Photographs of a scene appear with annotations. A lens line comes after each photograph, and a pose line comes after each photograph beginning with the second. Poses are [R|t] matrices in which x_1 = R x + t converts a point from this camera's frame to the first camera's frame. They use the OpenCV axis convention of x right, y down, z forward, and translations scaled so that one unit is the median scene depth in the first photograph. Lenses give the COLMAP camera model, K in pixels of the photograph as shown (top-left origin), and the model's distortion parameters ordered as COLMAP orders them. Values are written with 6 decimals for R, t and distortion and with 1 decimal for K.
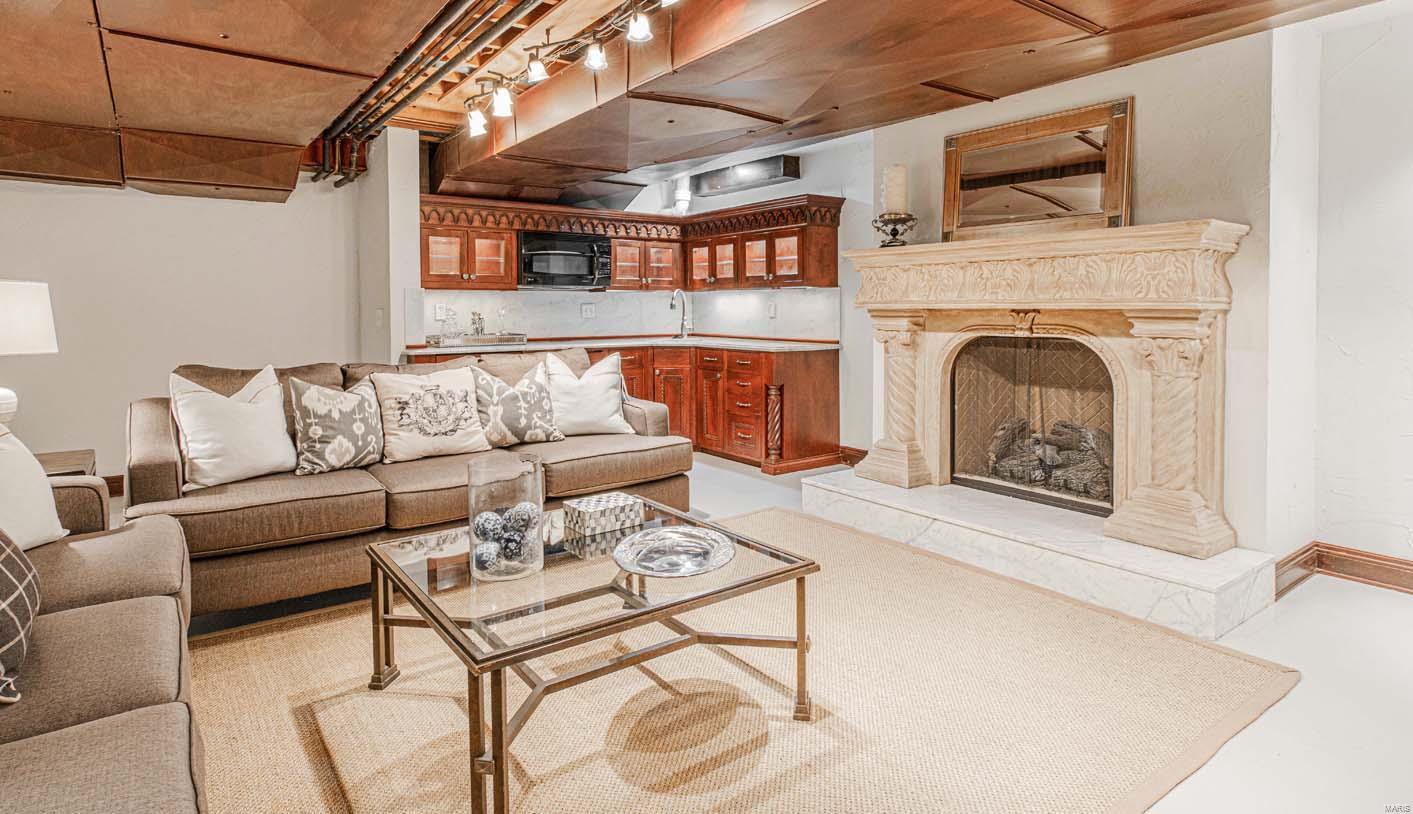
lens RADIAL K [[773.1, 0, 706.5], [0, 773.1, 407.0], [0, 0, 1]] dist [-0.002473, -0.000291]
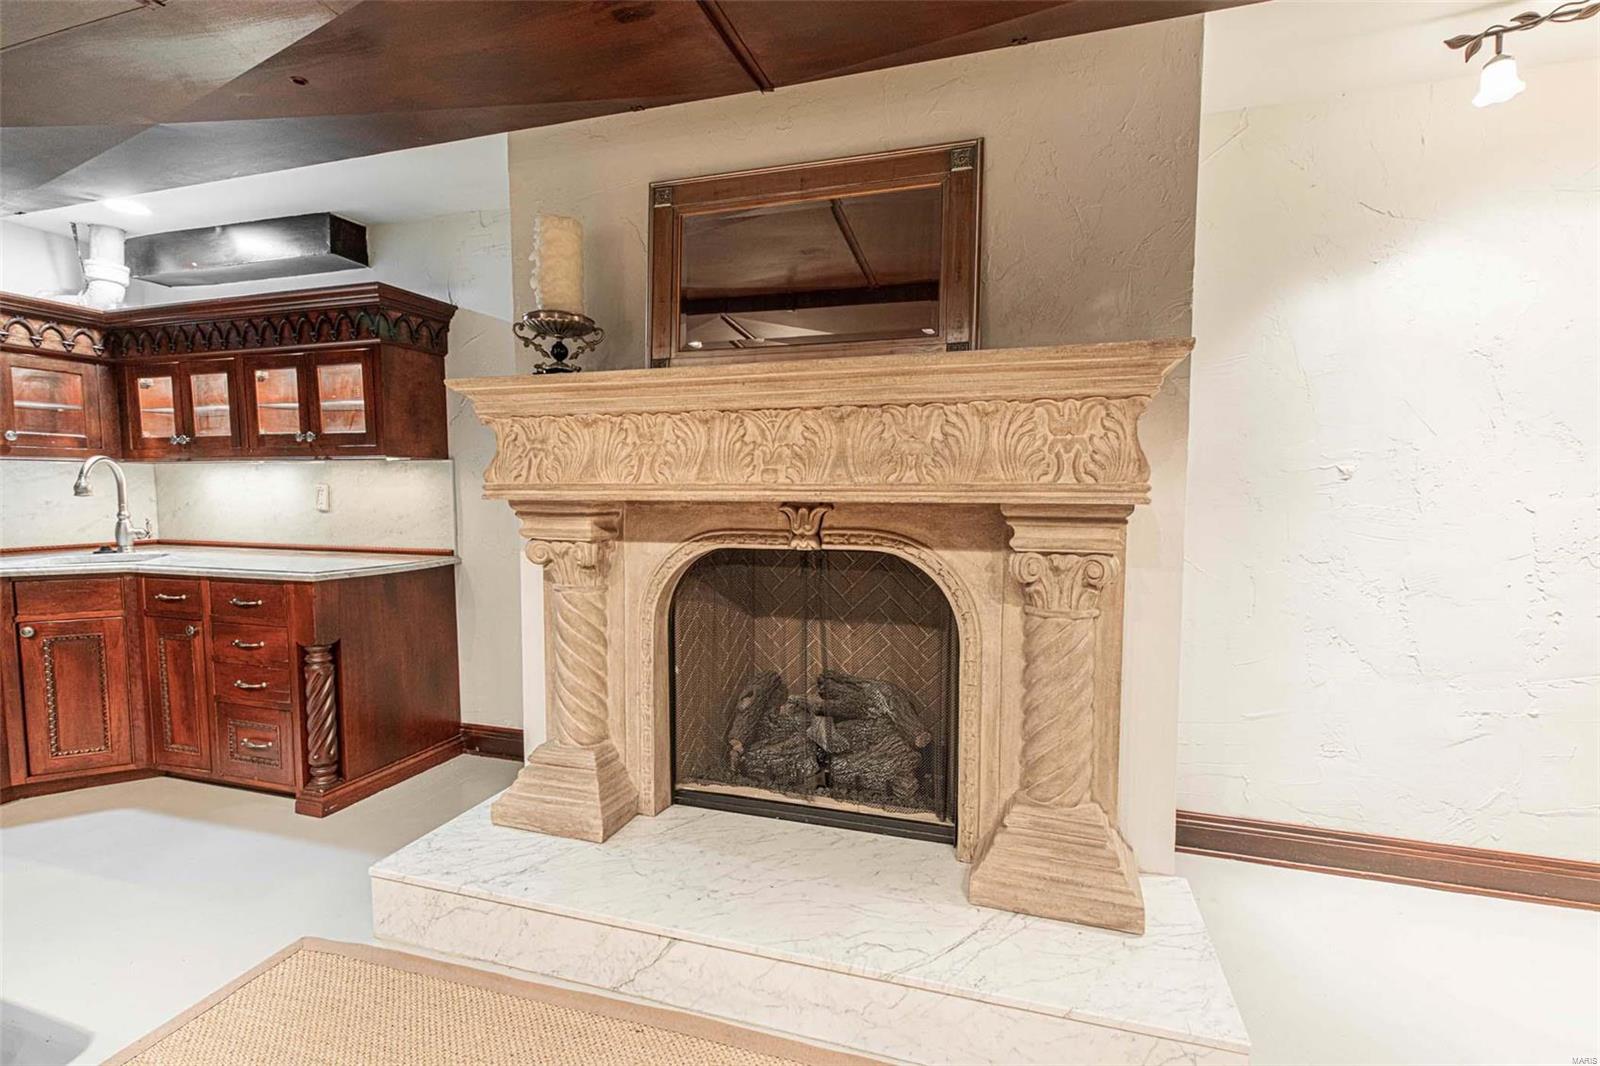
lens RADIAL K [[749.6, 0, 798.3], [0, 749.6, 514.1], [0, 0, 1]] dist [0.007333, -0.000269]
pose [[0.830650, -0.013040, 0.556643, 0.090816], [0.066109, 0.994964, -0.075344, -0.066800], [-0.552857, 0.099384, 0.827328, 0.482323]]
